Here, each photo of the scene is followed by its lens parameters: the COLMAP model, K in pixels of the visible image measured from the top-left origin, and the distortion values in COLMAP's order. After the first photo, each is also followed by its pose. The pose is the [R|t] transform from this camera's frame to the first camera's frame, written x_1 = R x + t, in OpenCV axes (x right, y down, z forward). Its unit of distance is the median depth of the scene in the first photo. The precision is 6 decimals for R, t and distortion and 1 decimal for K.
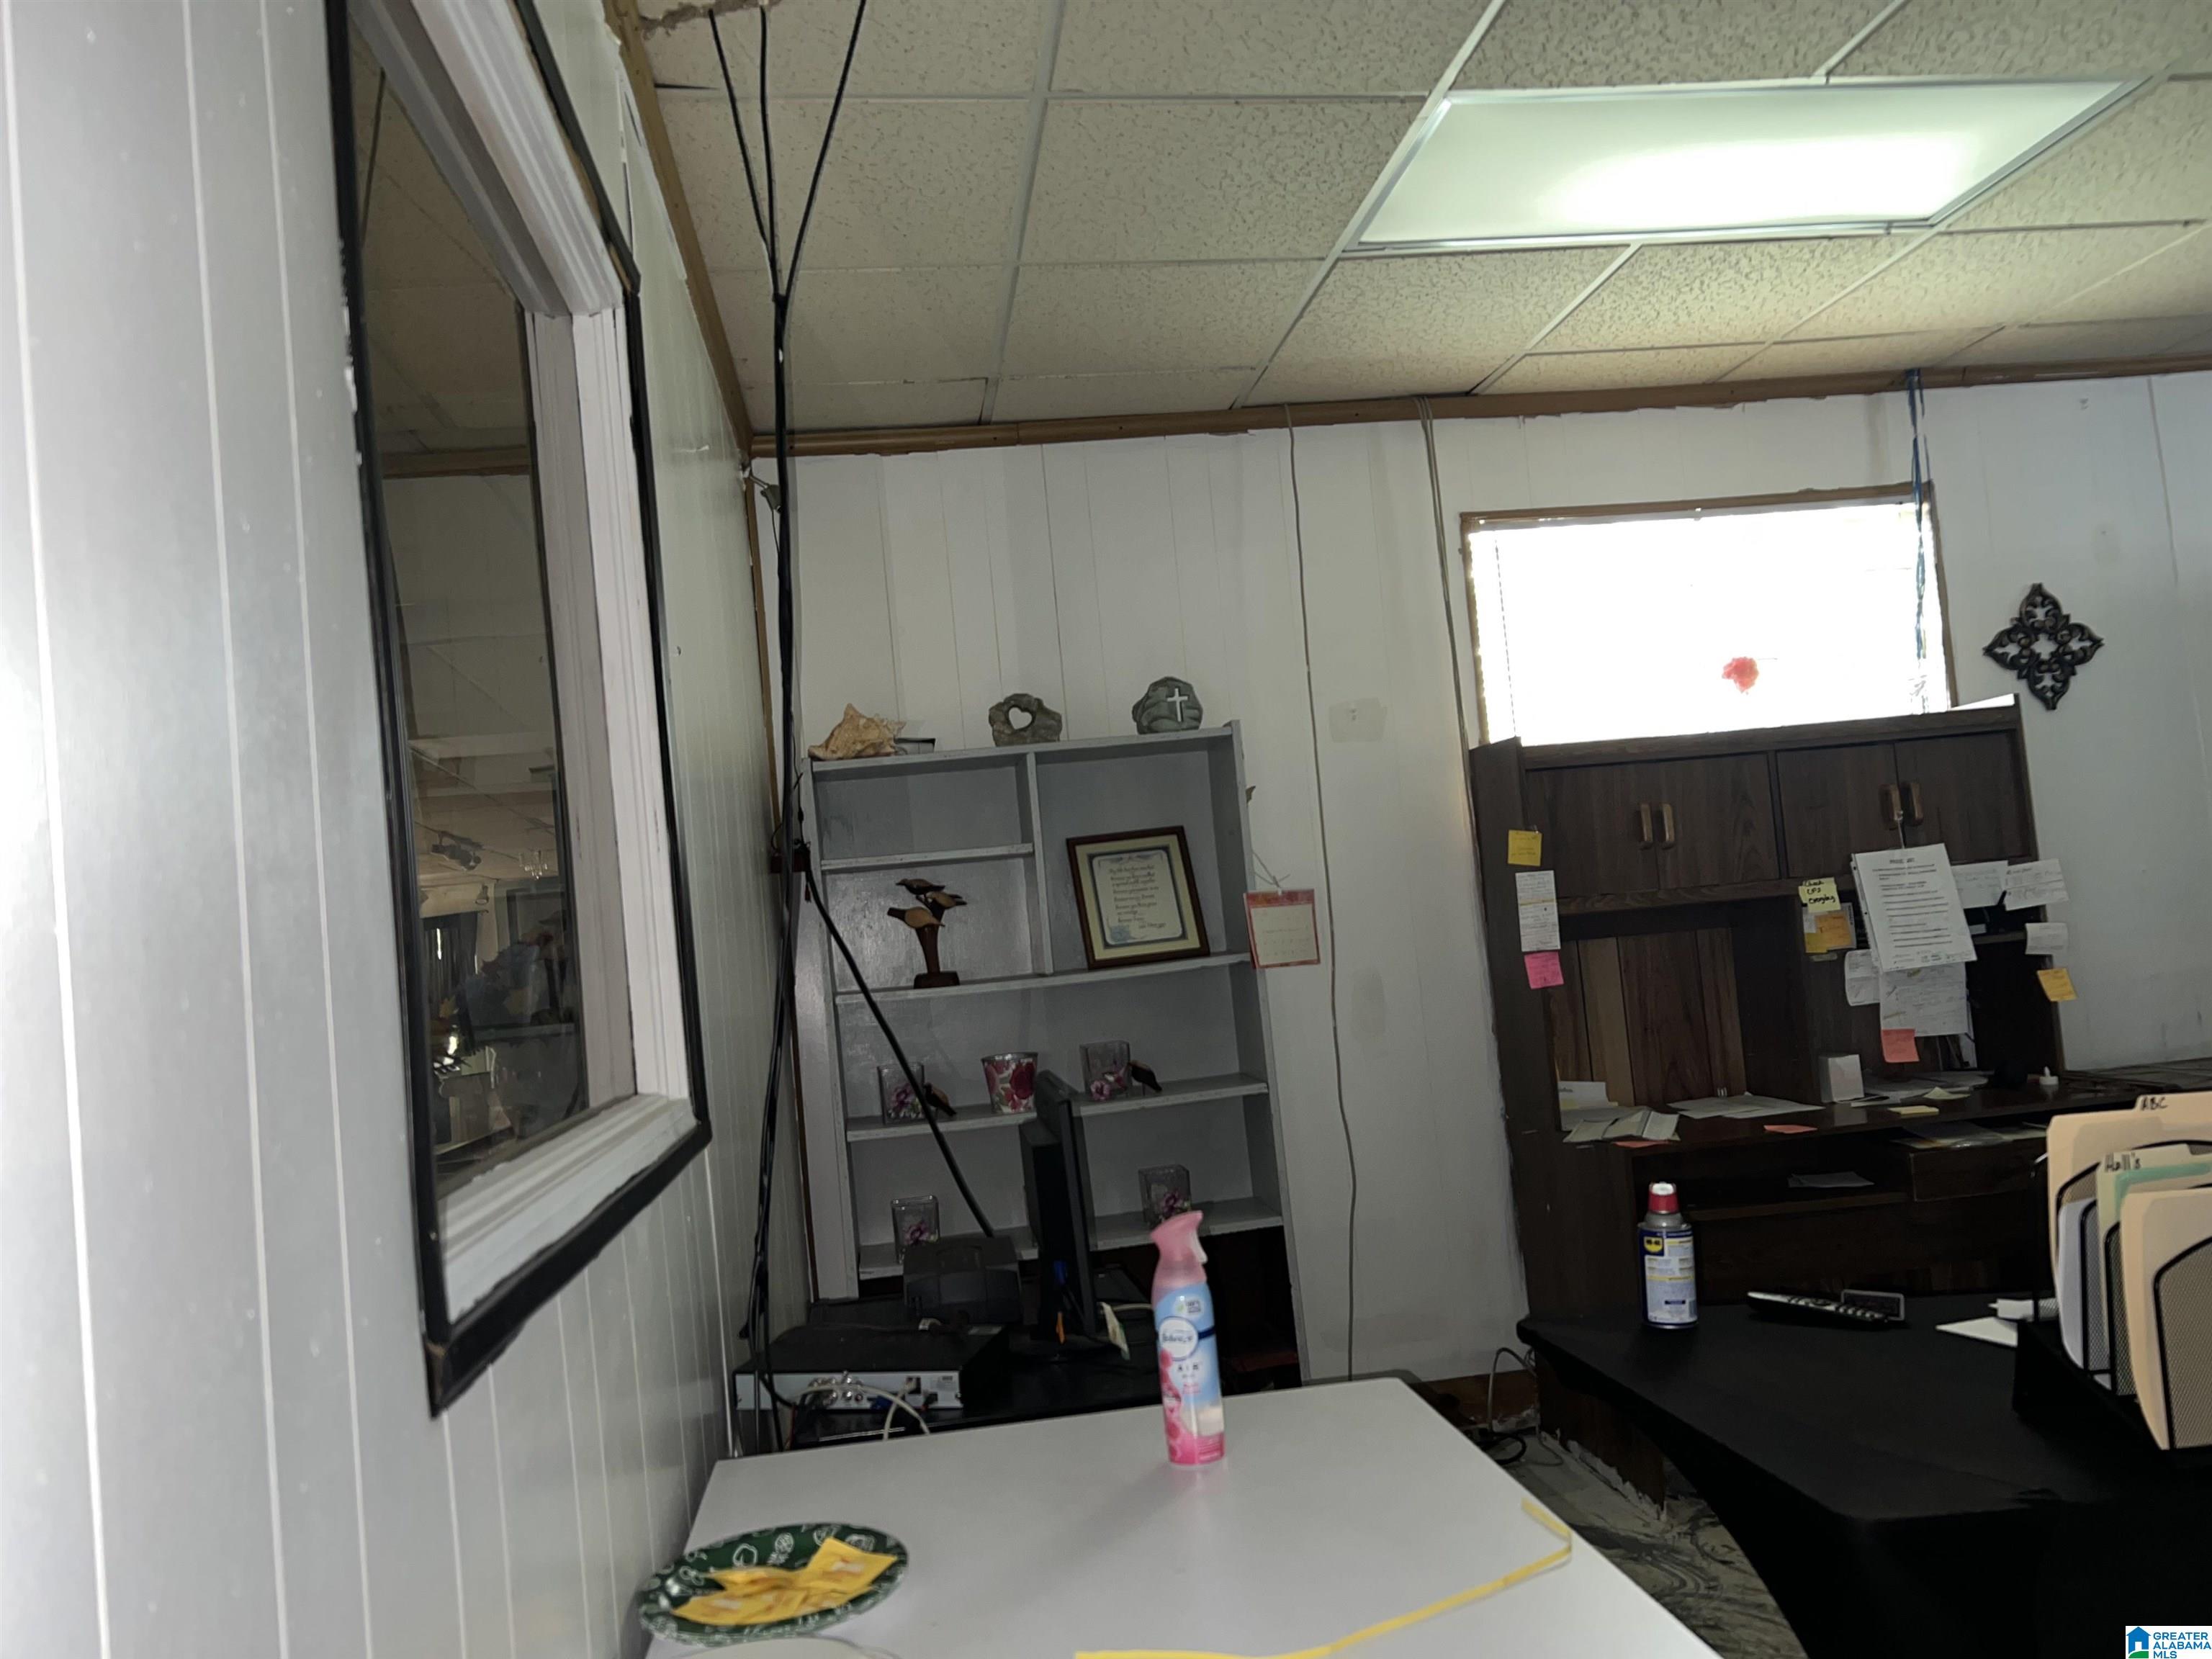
lens RADIAL K [[1658.4, 0, 1094.6], [0, 1658.4, 843.2], [0, 0, 1]] dist [0.056430, -0.063797]
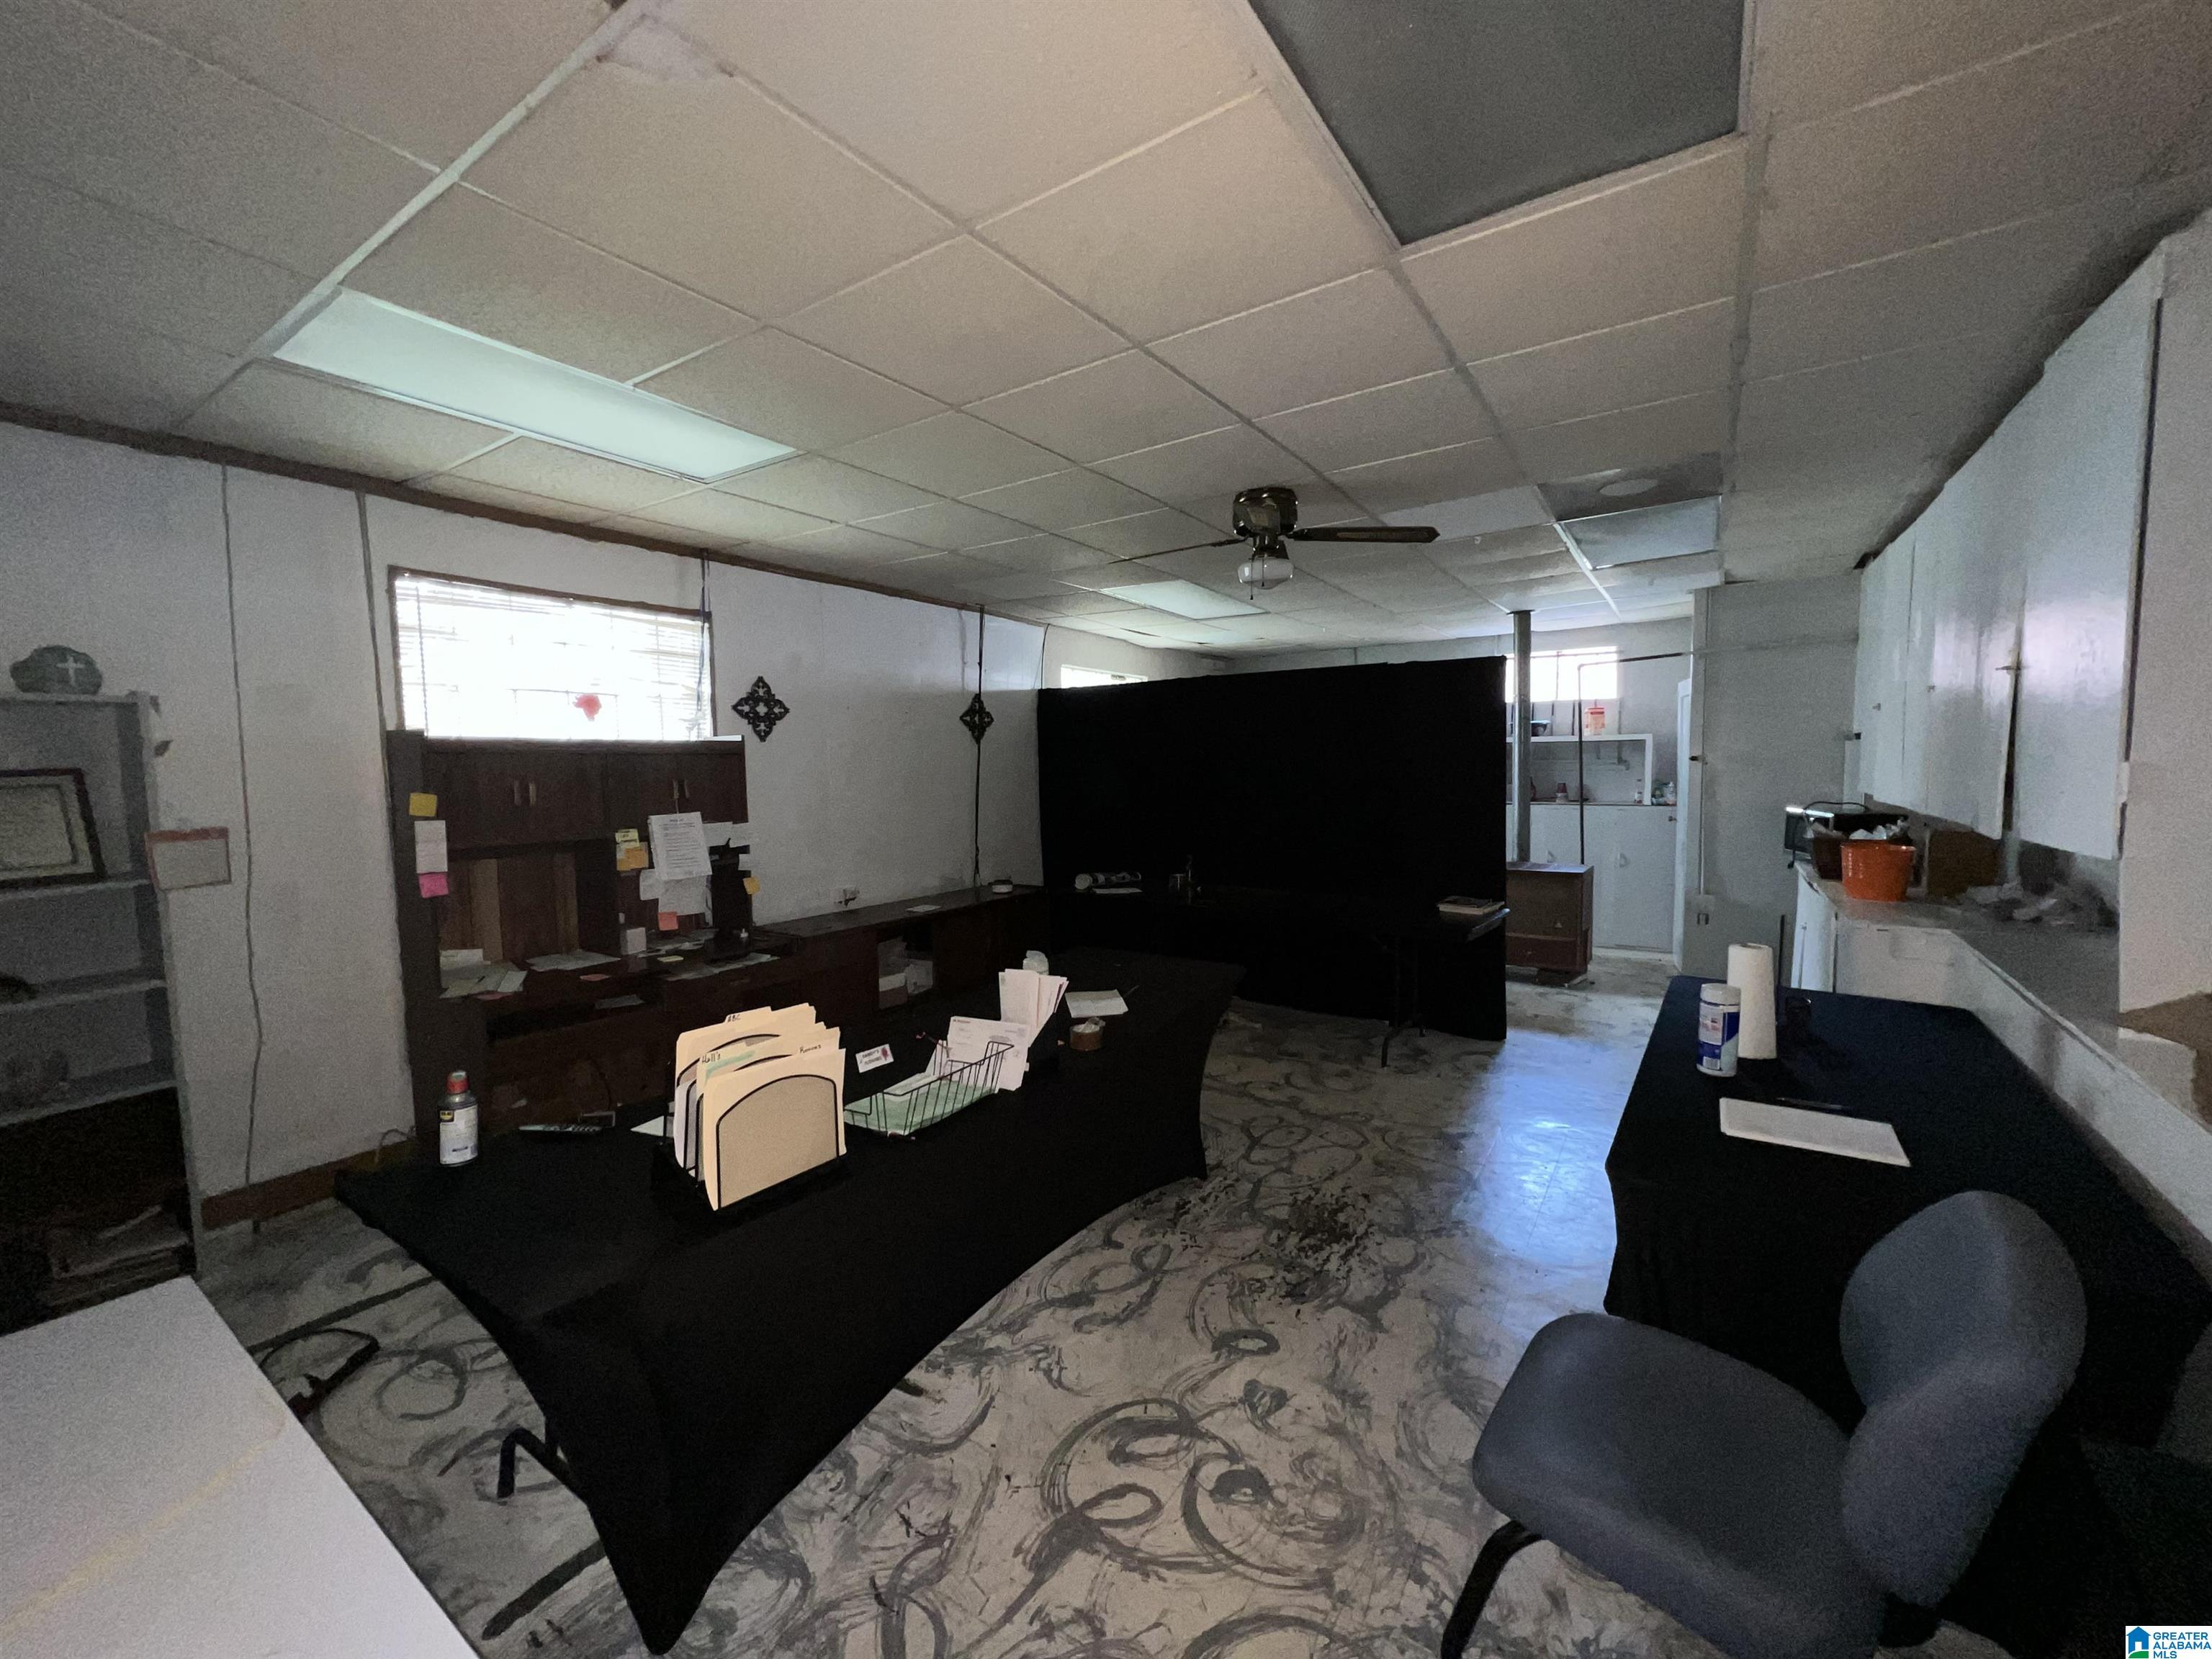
lens RADIAL K [[889.9, 0, 1107.6], [0, 889.9, 826.7], [0, 0, 1]] dist [0.000922, 0.000398]
pose [[0.651286, 0.028333, 0.758303, 0.051147], [-0.083397, 0.995922, 0.034415, -0.055257], [-0.754236, -0.085654, 0.650993, 0.010544]]
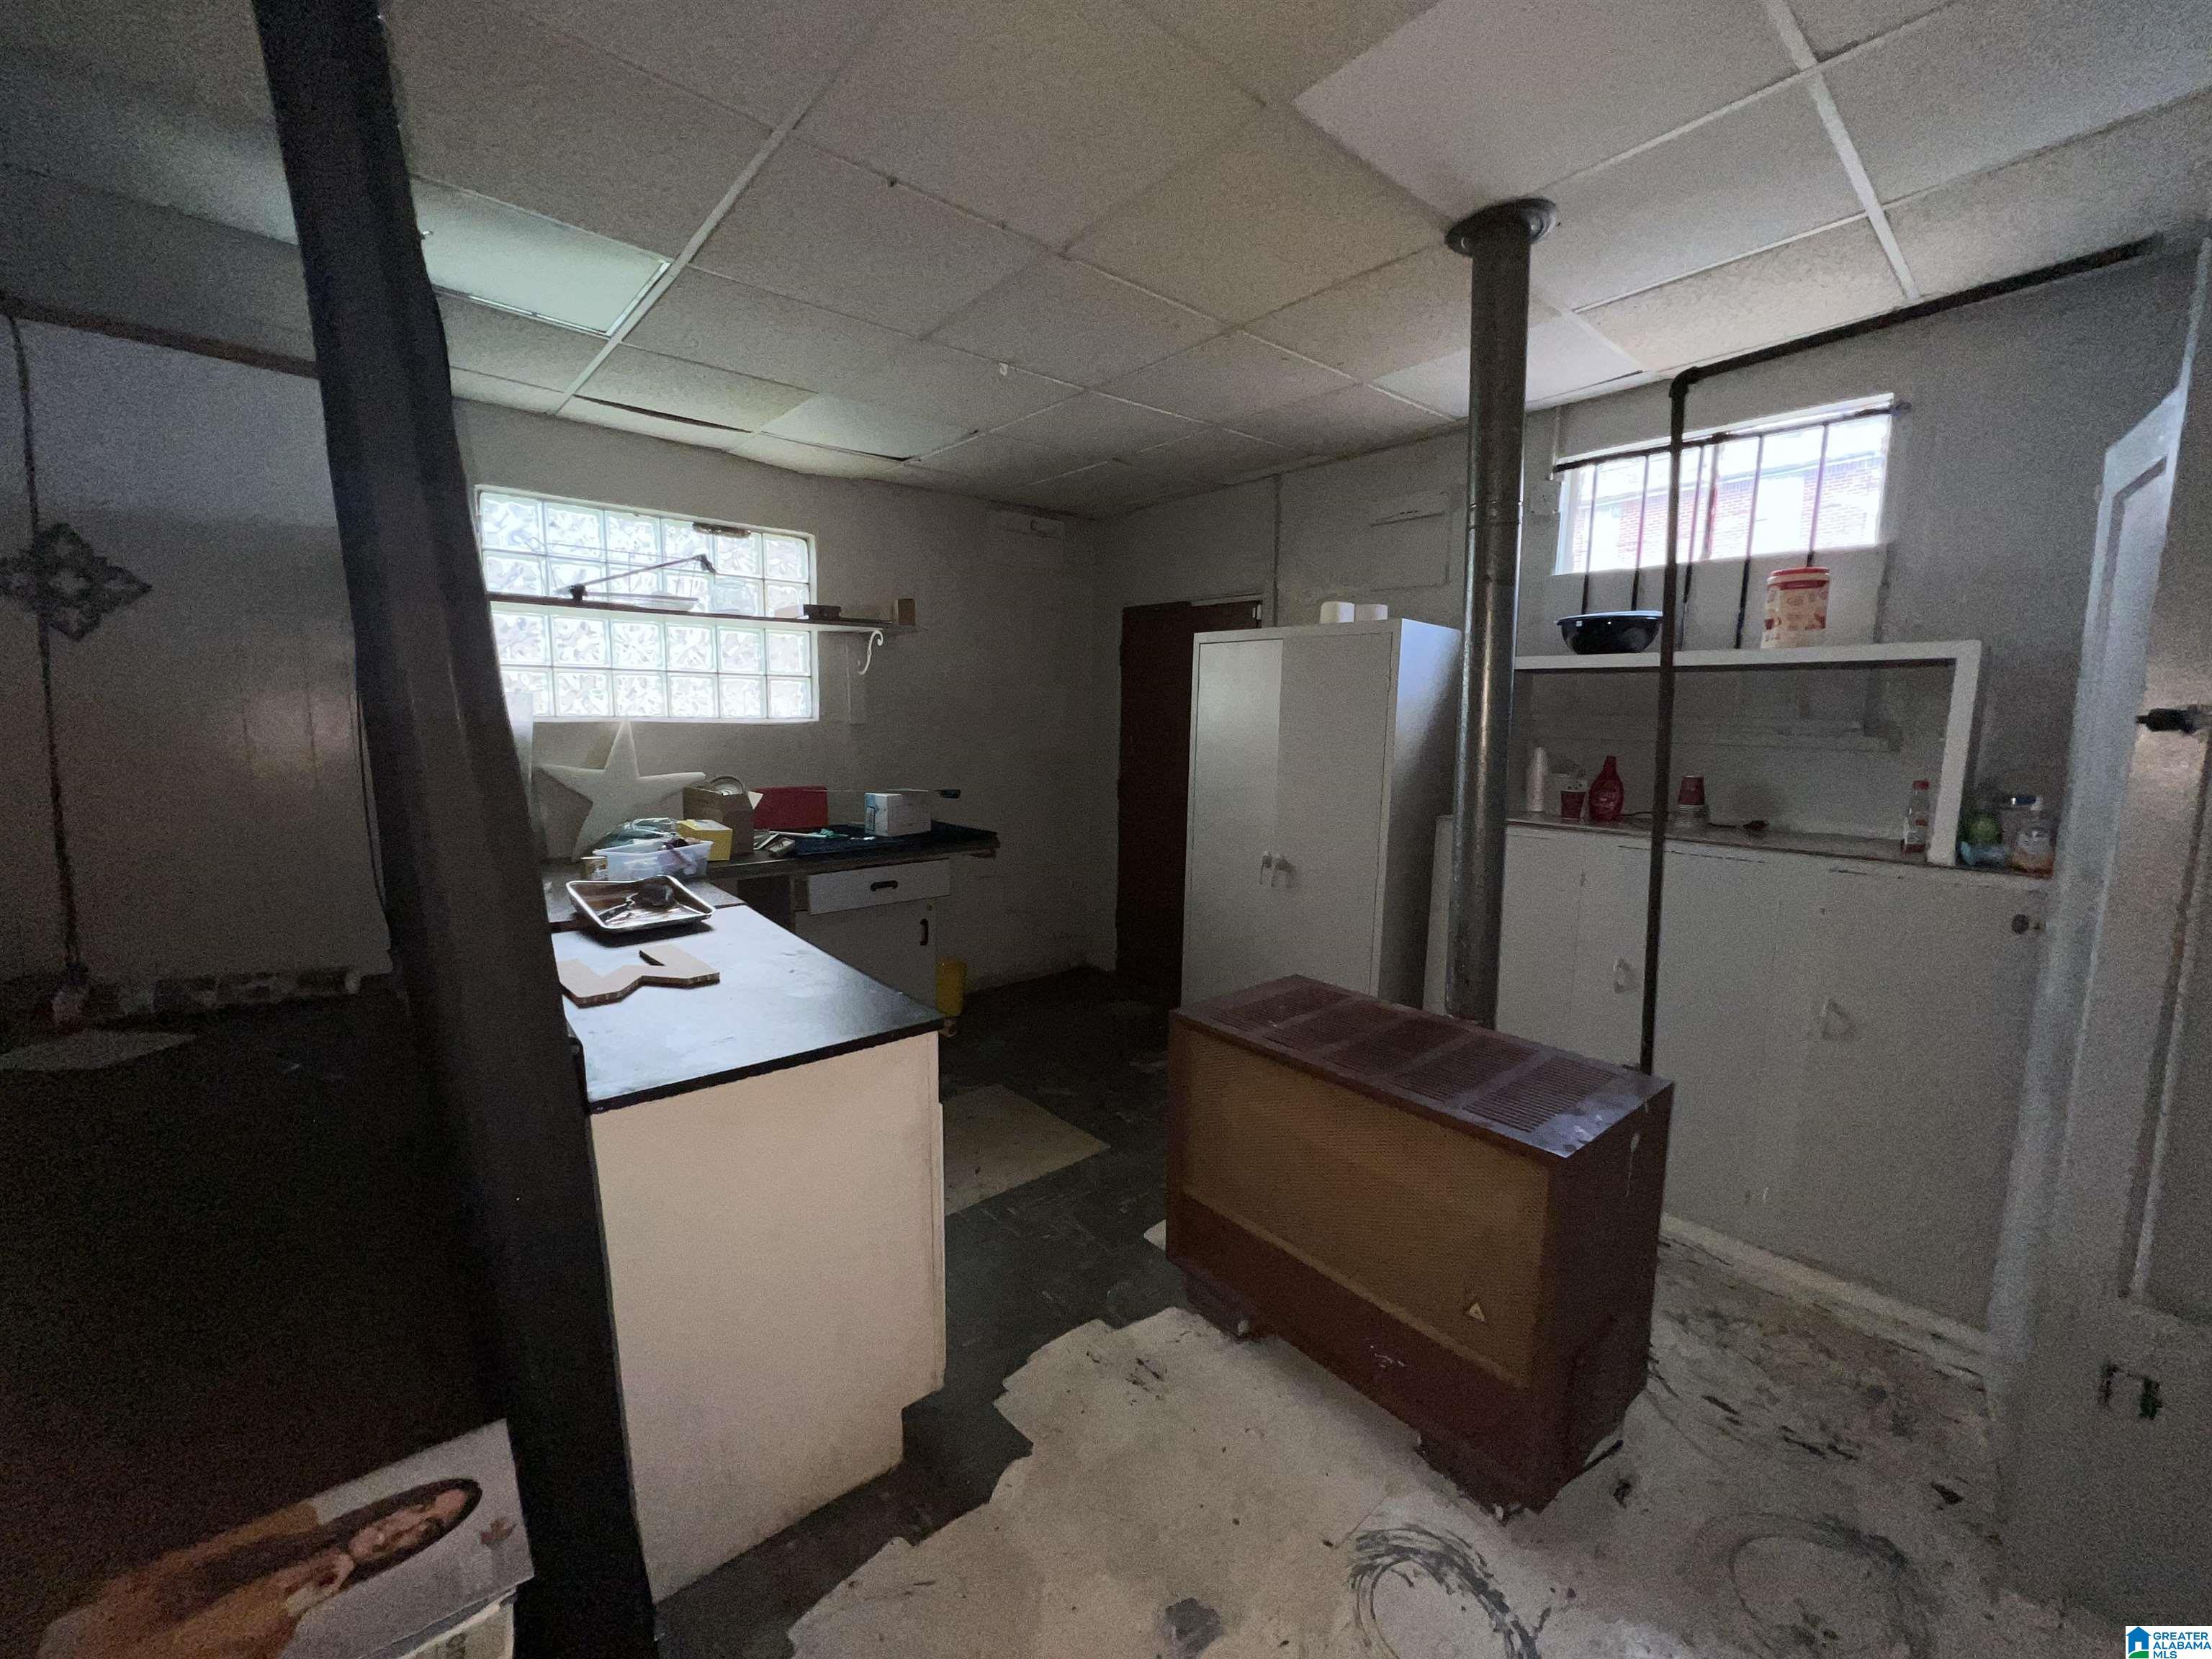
lens RADIAL K [[889.9, 0, 1107.6], [0, 889.9, 826.7], [0, 0, 1]] dist [0.000922, 0.000398]
pose [[0.815014, 0.027790, 0.578775, 1.503002], [-0.117264, 0.986092, 0.117780, -0.169240], [-0.567452, -0.163862, 0.806937, 0.229925]]
